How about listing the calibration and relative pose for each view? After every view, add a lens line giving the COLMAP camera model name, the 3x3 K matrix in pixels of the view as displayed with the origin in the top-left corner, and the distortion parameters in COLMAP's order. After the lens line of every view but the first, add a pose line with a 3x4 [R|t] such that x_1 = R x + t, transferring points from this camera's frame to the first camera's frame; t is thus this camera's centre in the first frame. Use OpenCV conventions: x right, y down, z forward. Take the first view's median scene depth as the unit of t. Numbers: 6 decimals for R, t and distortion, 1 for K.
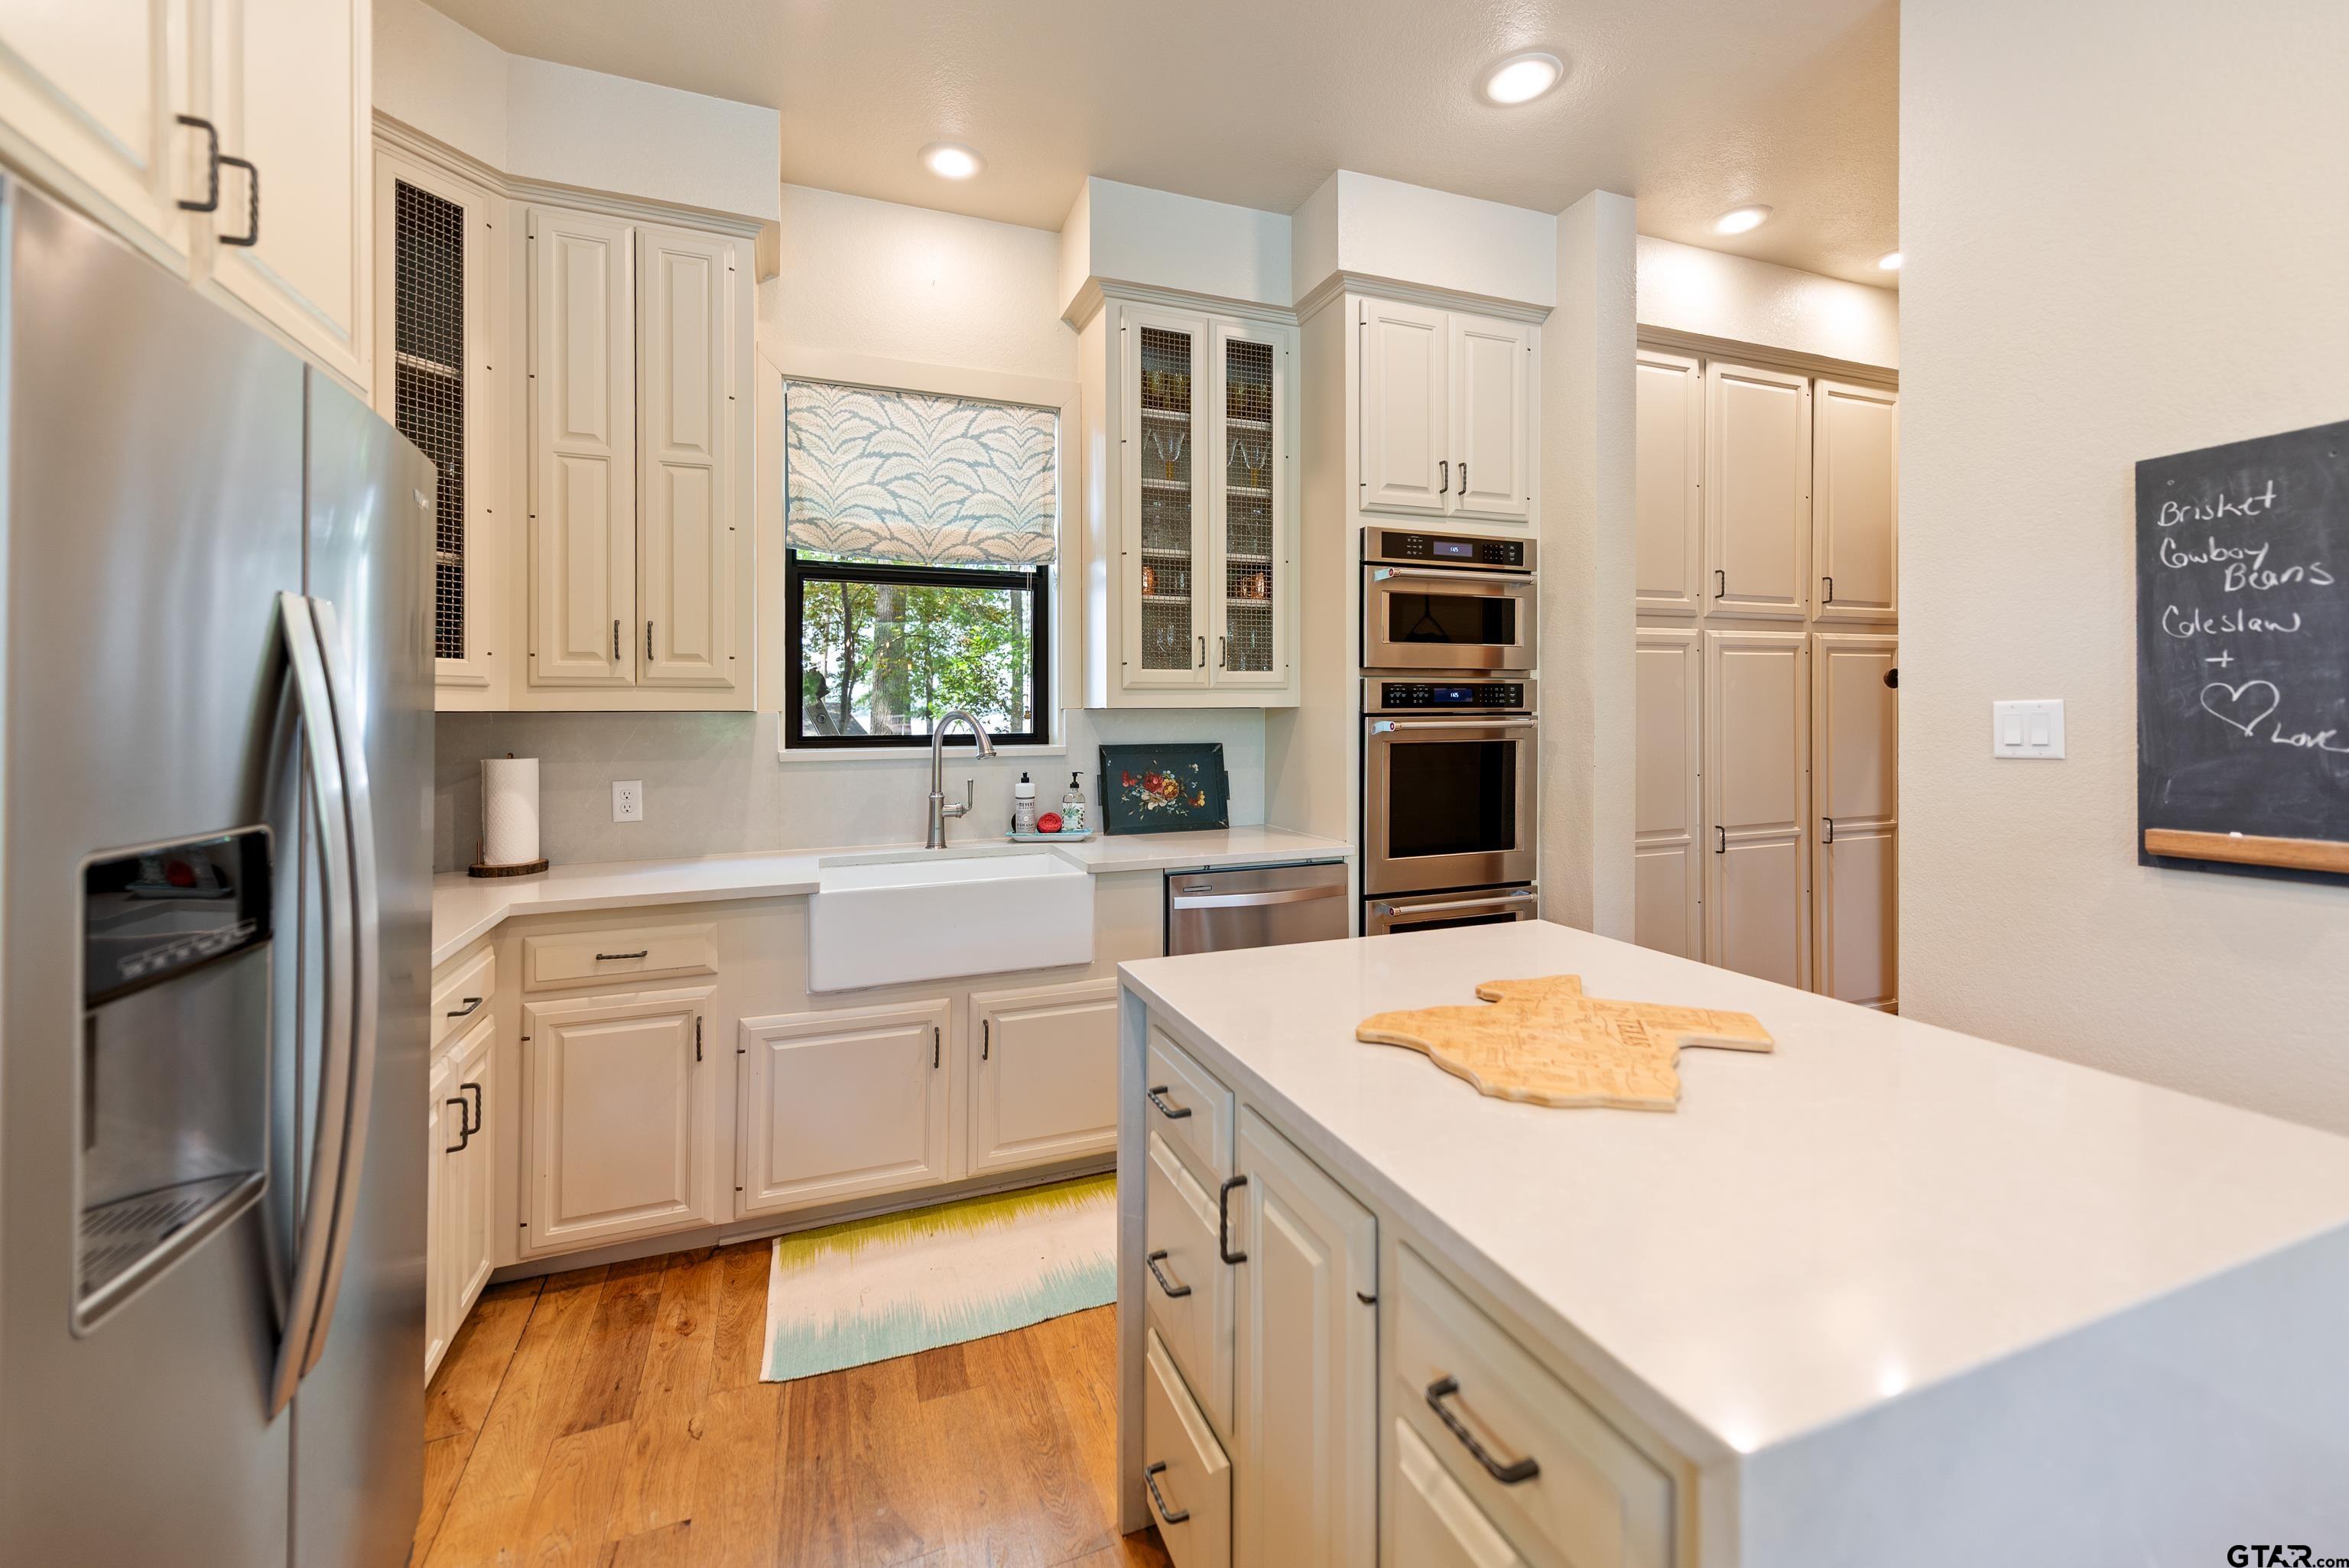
lens RADIAL K [[956.5, 0, 1176.5], [0, 956.5, 703.7], [0, 0, 1]] dist [0.022711, -0.000051]
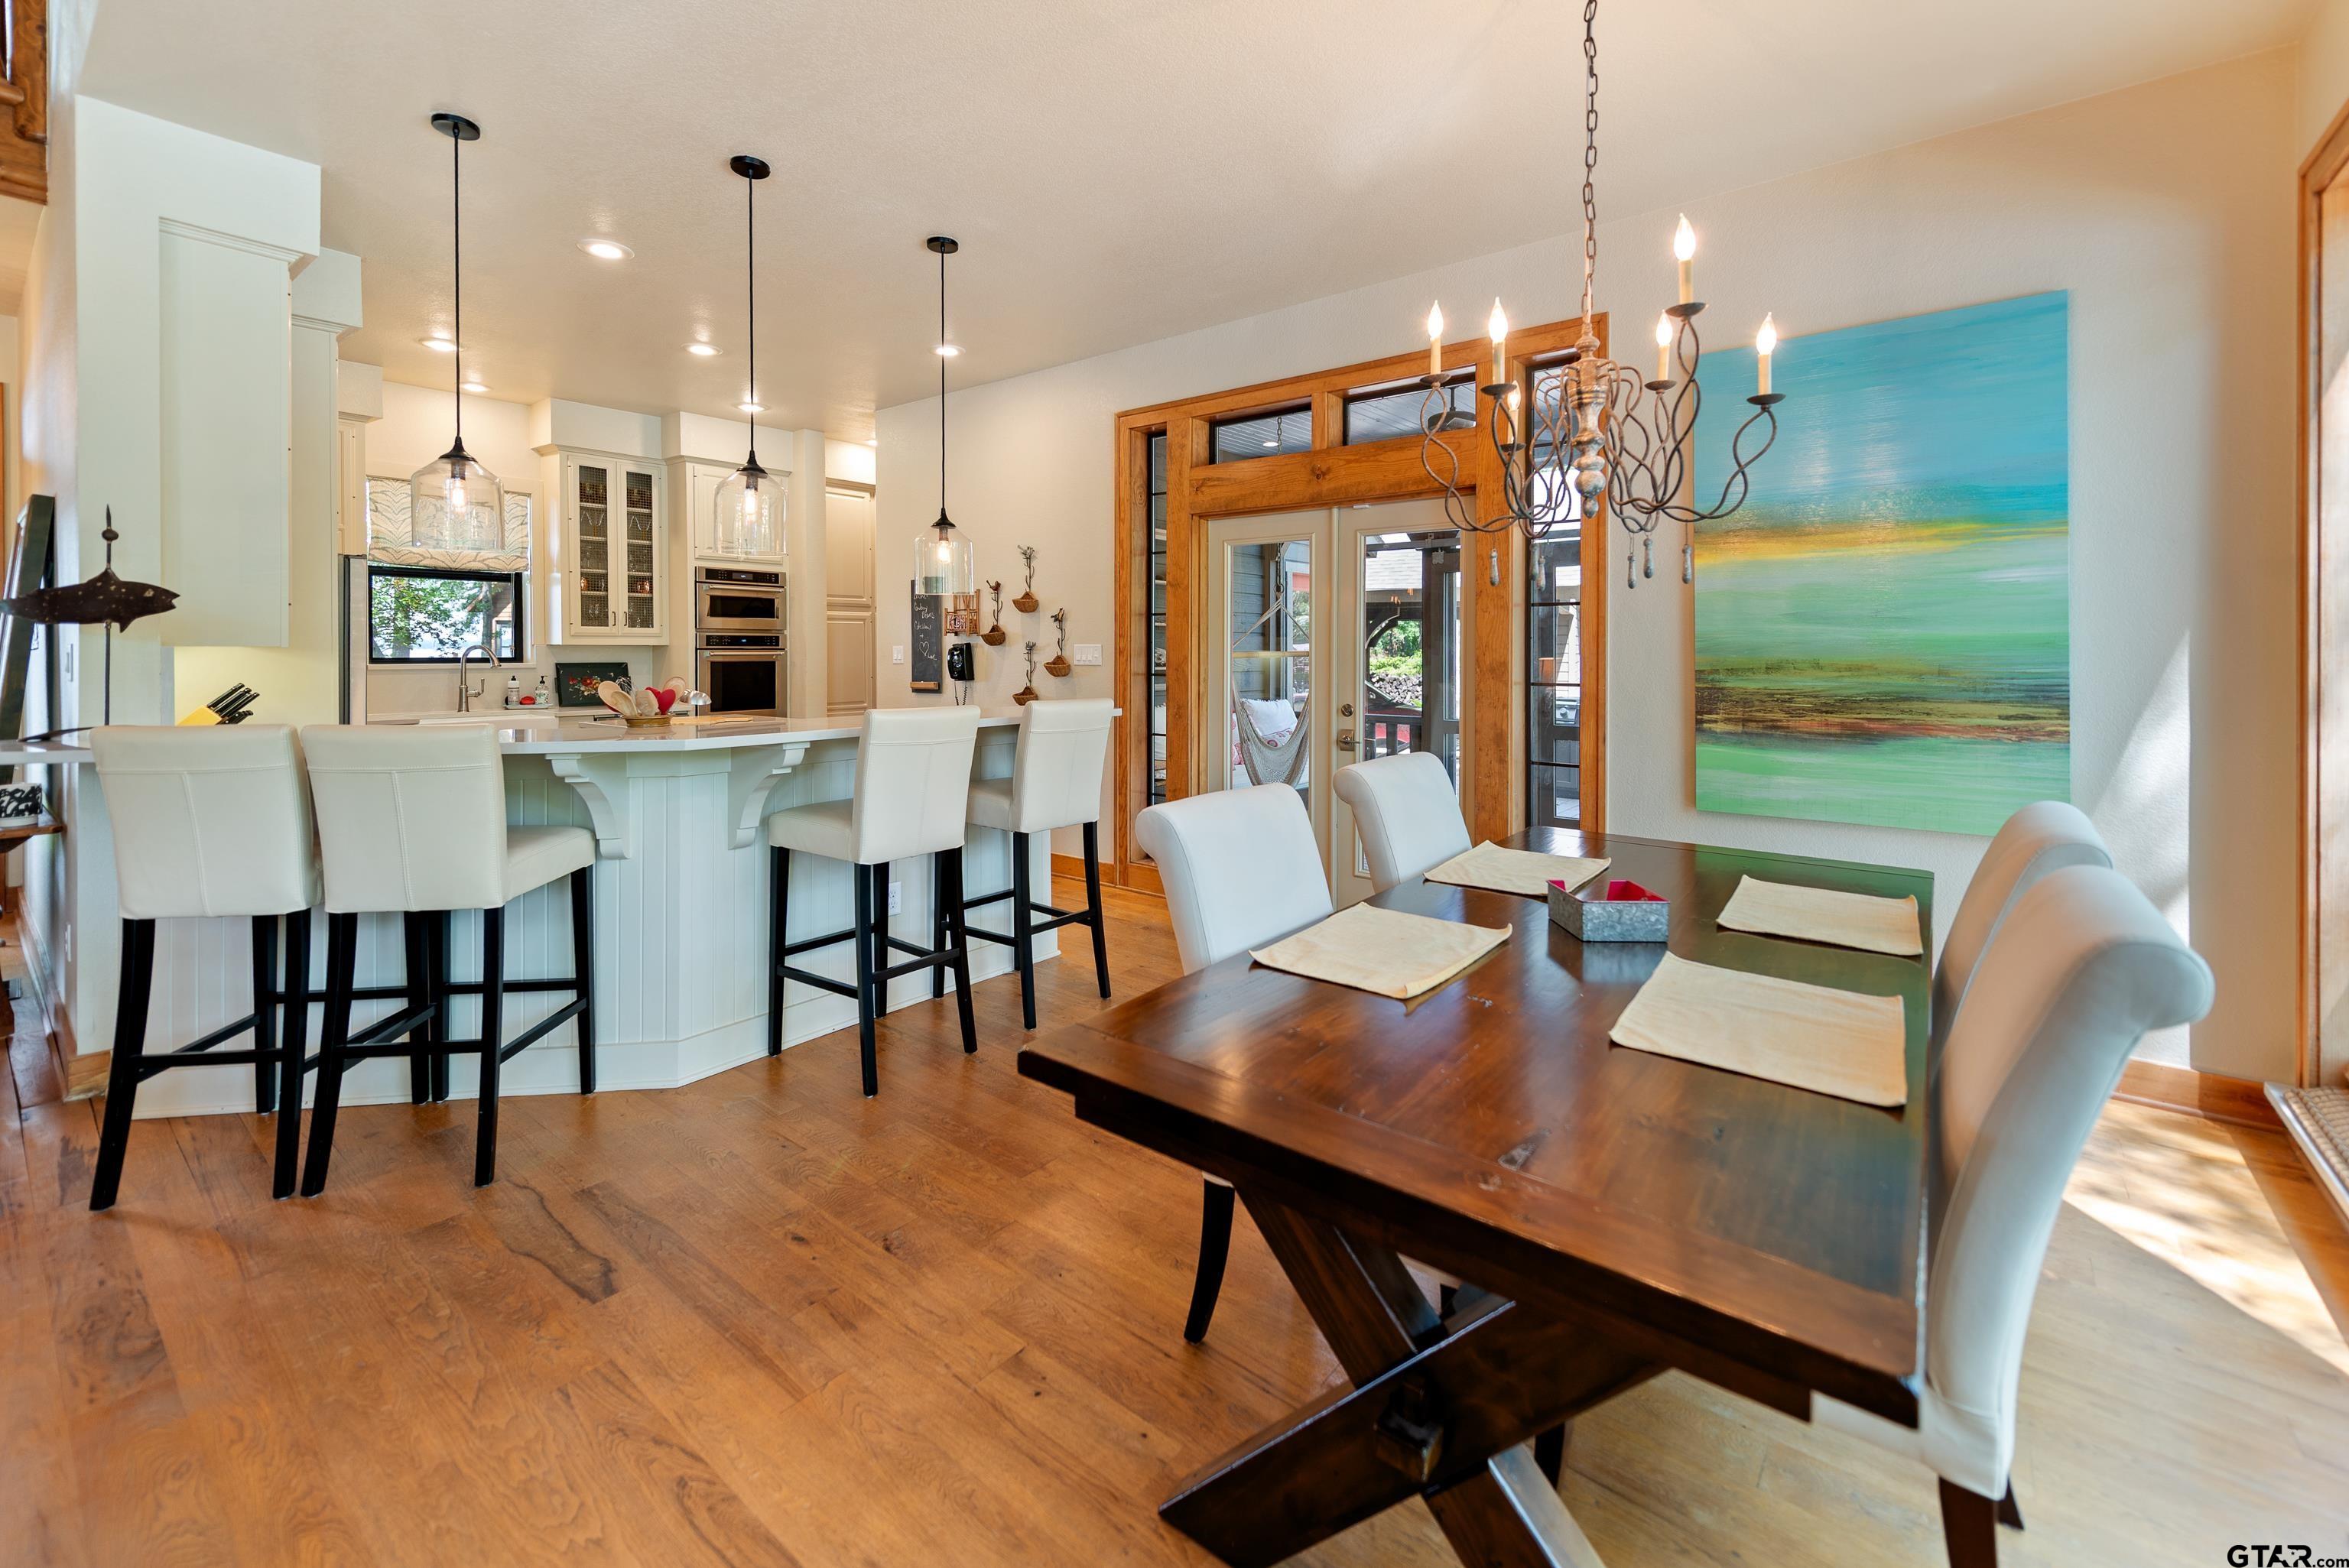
lens RADIAL K [[972.8, 0, 1172.9], [0, 972.8, 670.3], [0, 0, 1]] dist [0.008790, -0.000395]
pose [[0.866711, -0.002490, 0.498805, 0.021514], [-0.011392, 0.999628, 0.024784, -0.007527], [-0.498681, -0.027163, 0.866360, -1.498041]]
